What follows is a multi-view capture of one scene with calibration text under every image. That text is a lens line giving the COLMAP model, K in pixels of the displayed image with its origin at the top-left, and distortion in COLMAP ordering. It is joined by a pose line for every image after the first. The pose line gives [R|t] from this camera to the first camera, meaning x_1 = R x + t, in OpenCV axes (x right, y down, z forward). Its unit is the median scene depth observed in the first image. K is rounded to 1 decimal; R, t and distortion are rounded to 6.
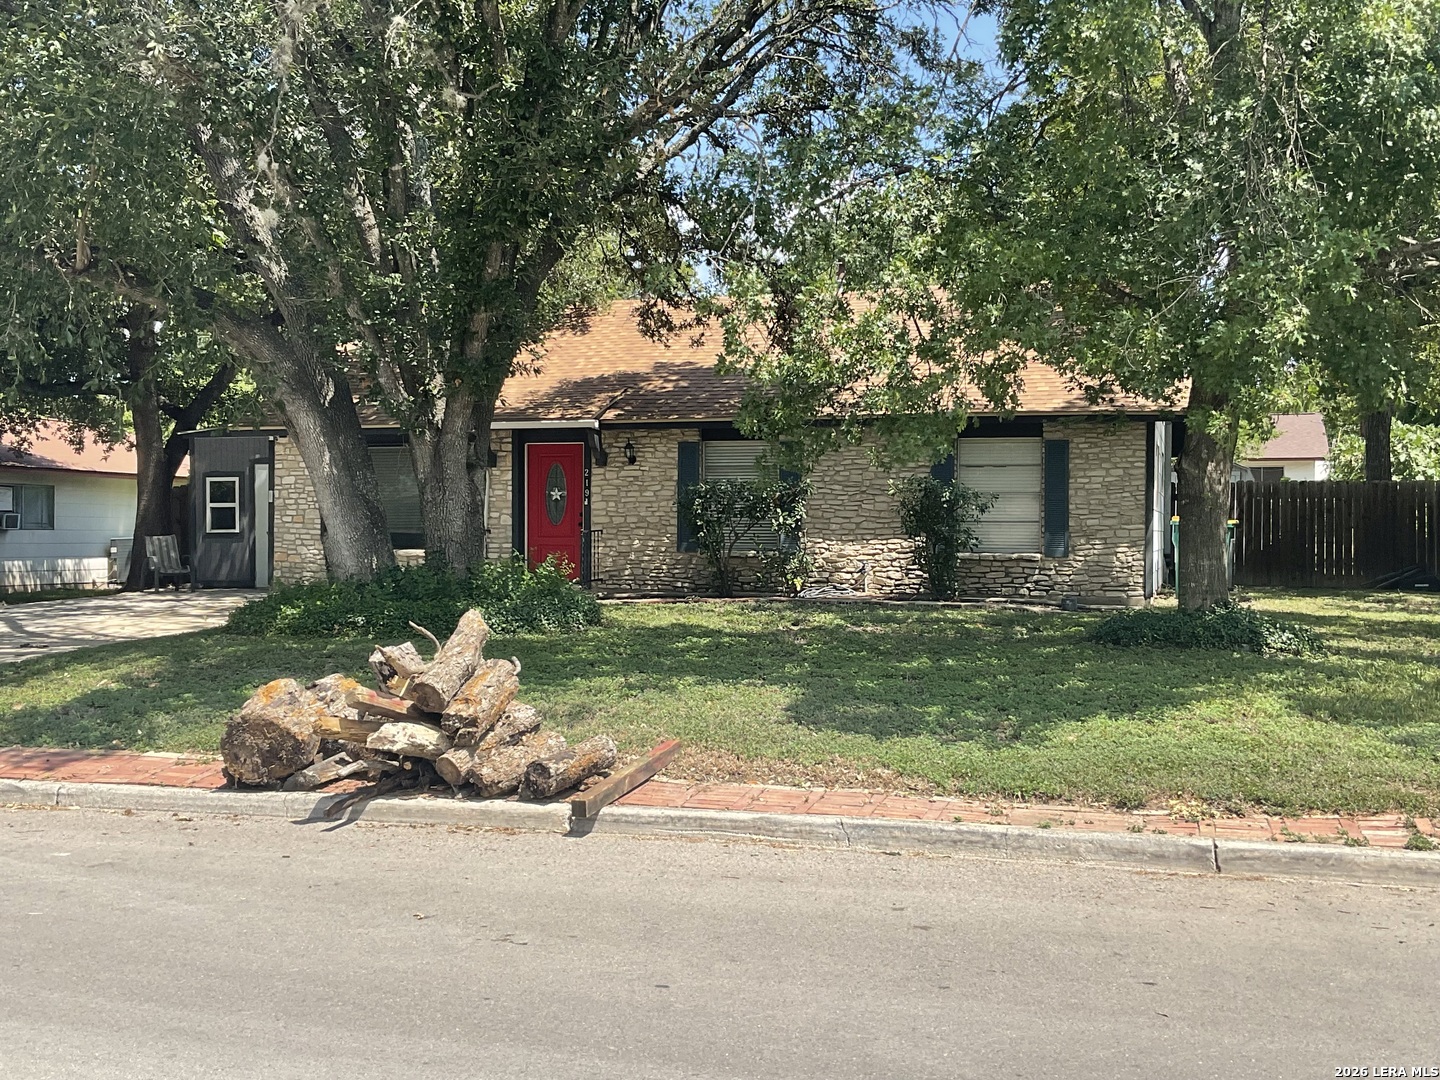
lens RADIAL K [[1601.2, 0, 719.8], [0, 1601.2, 539.7], [0, 0, 1]] dist [0.004760, 0.000000]
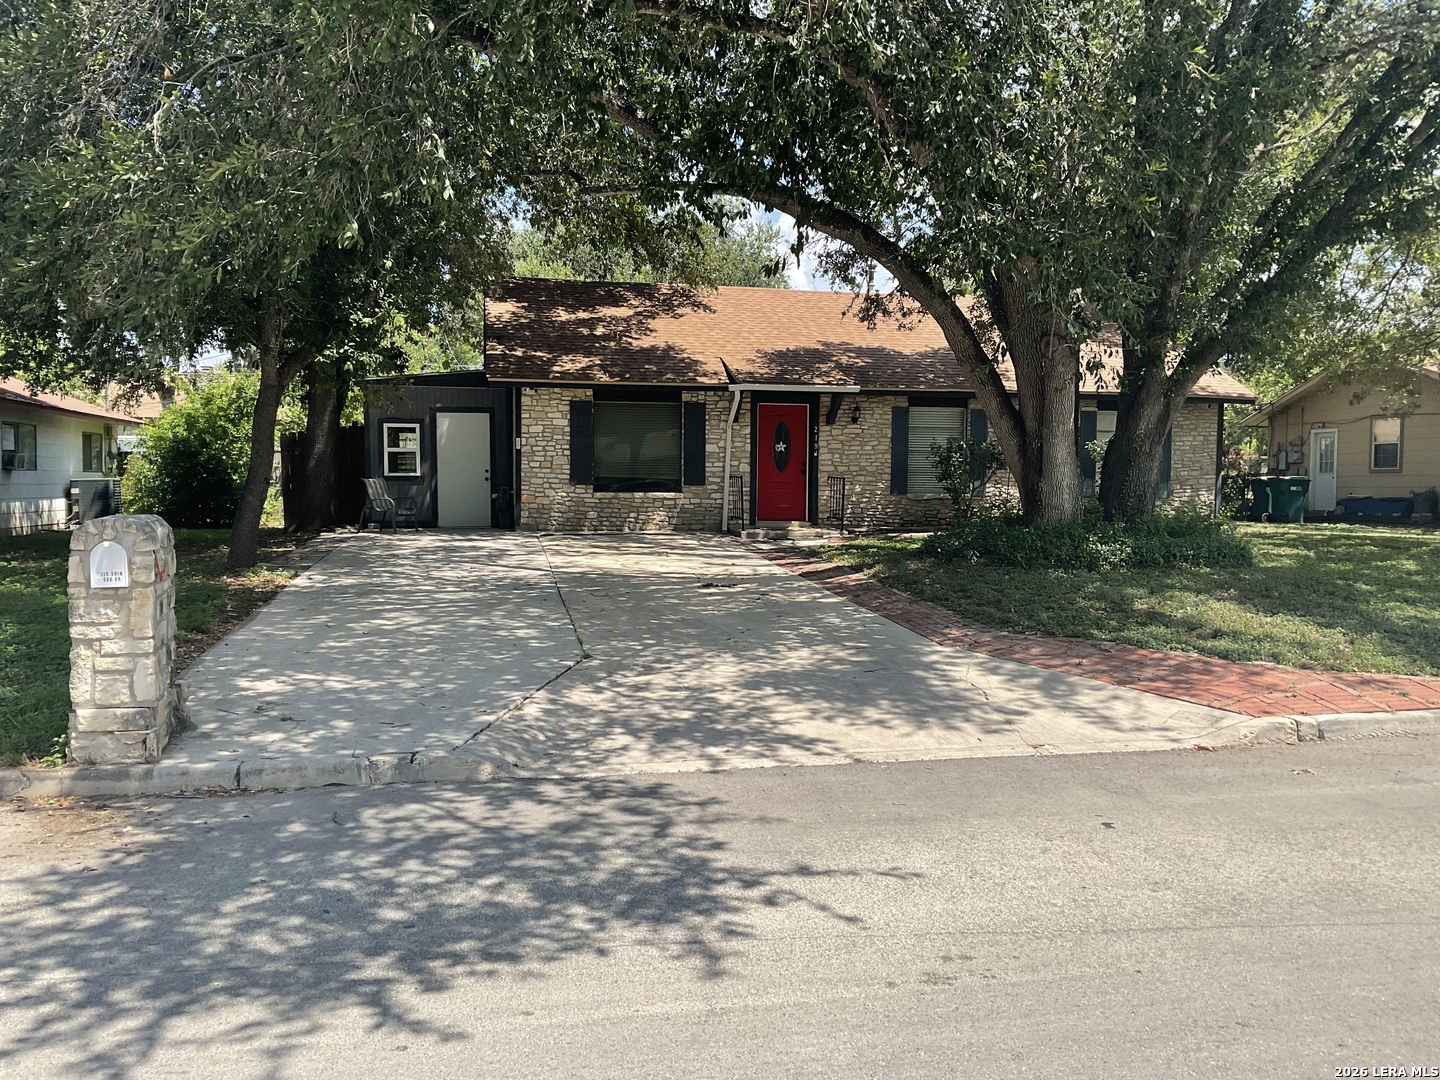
lens RADIAL K [[1207.8, 0, 720.0], [0, 1207.8, 542.6], [0, 0, 1]] dist [0.042232, 0.001358]
pose [[0.890007, -0.017836, 0.455598, -0.558314], [-0.004587, 0.998834, 0.048064, 0.000215], [-0.455924, -0.044868, 0.888887, 0.209904]]
